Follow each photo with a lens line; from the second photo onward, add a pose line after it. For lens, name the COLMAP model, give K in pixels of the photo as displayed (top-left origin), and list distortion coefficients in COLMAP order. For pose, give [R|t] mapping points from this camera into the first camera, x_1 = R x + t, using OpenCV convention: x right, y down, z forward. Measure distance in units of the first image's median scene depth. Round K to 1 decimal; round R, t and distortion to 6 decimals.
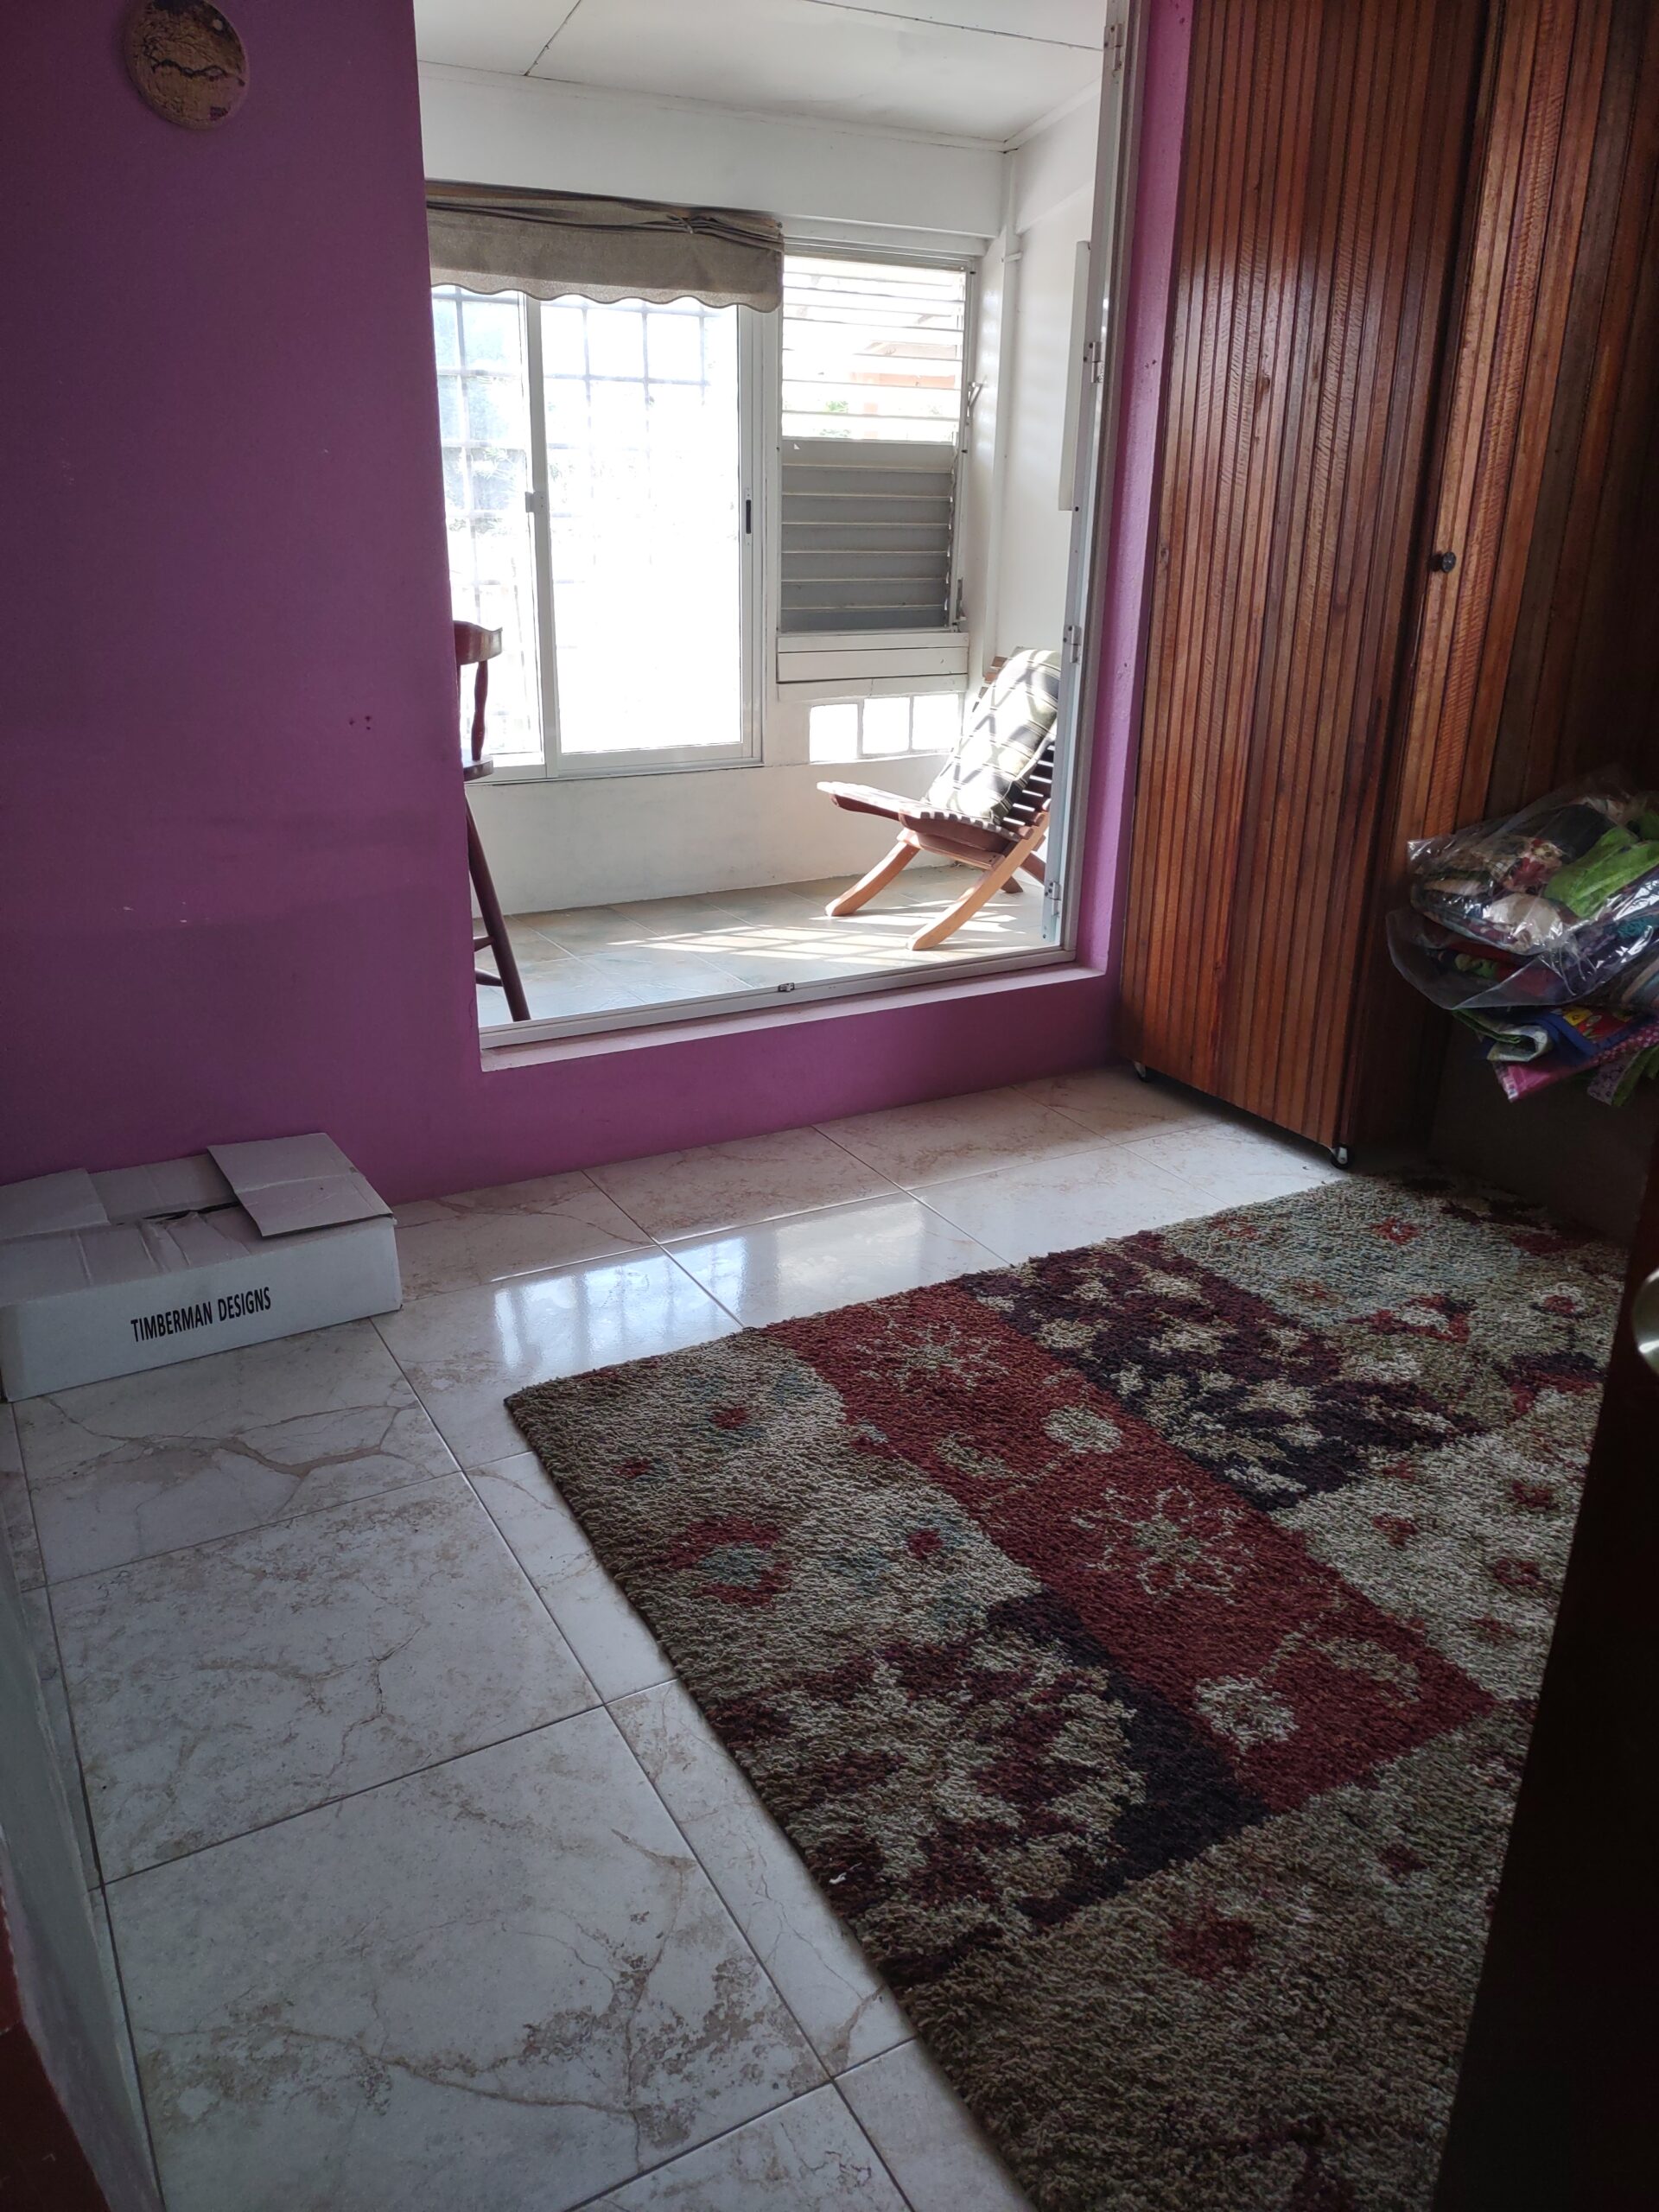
lens RADIAL K [[1665.3, 0, 829.5], [0, 1665.3, 1106.0], [0, 0, 1]] dist [0.132883, -0.236017]
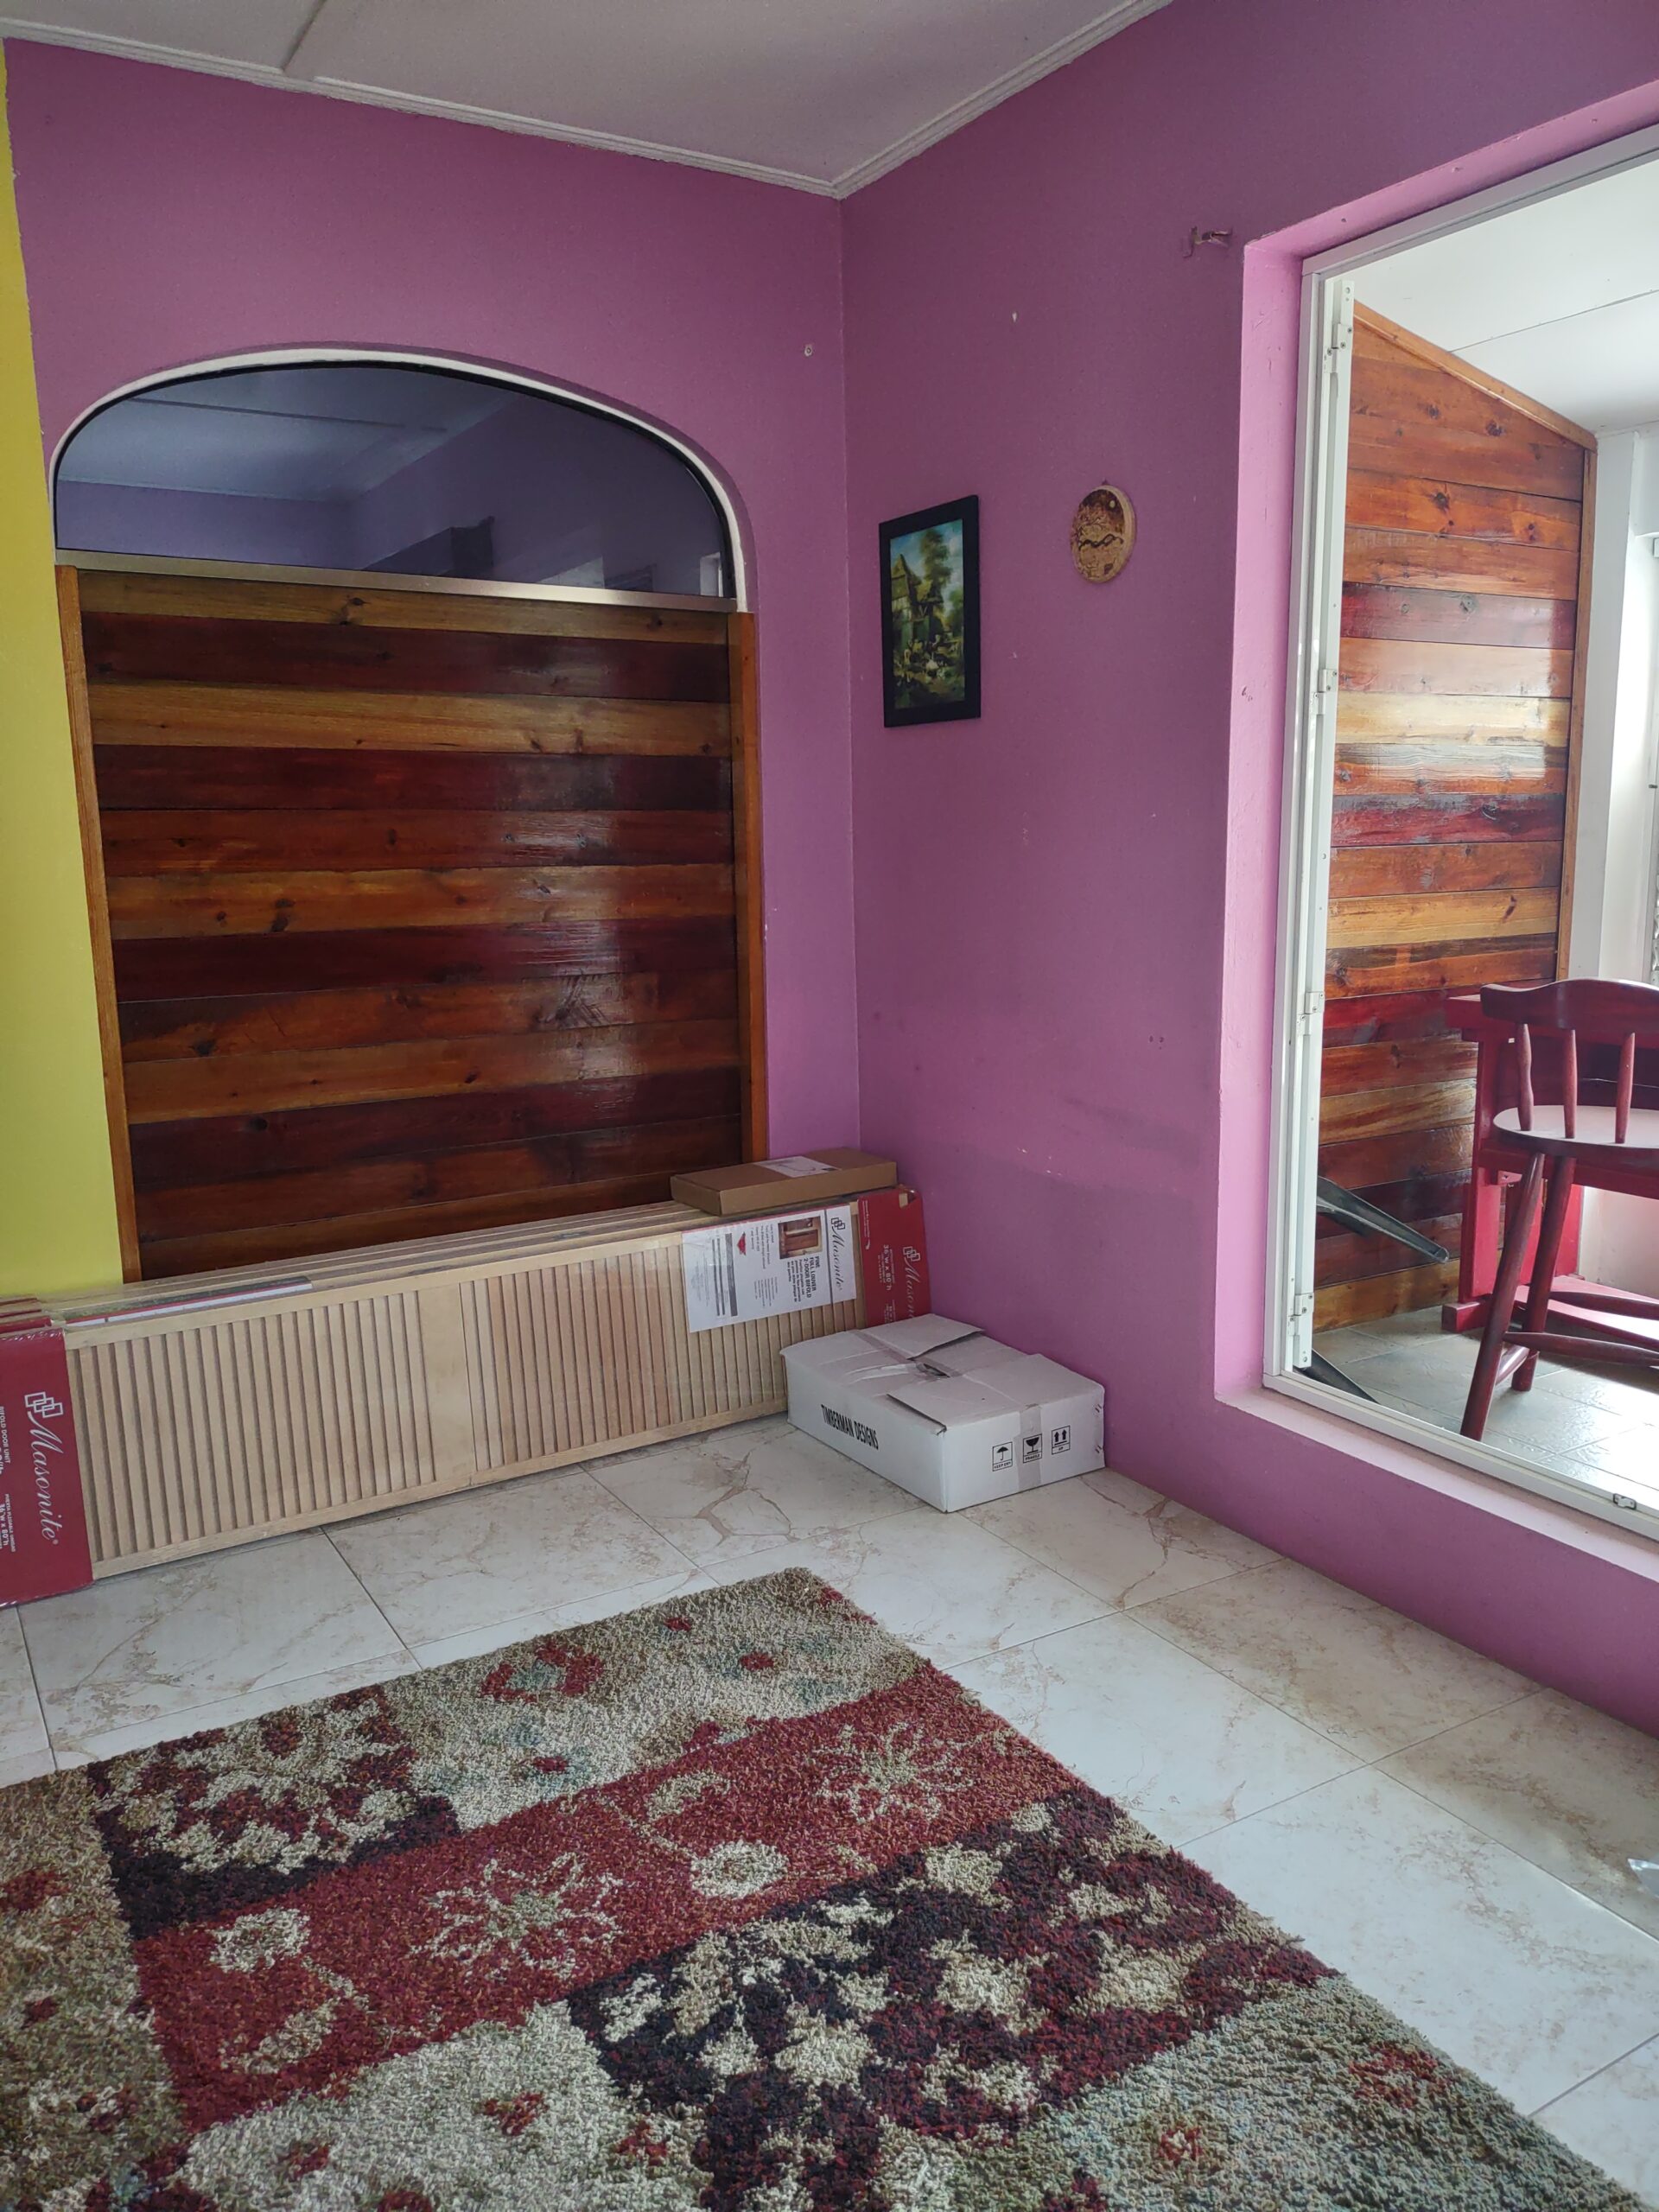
lens RADIAL K [[1592.7, 0, 829.5], [0, 1592.7, 1106.0], [0, 0, 1]] dist [0.001591, -0.004448]
pose [[0.043536, 0.168514, -0.984737, 0.703430], [-0.346738, 0.926952, 0.143296, -0.244428], [0.936951, 0.335207, 0.098786, 0.637813]]
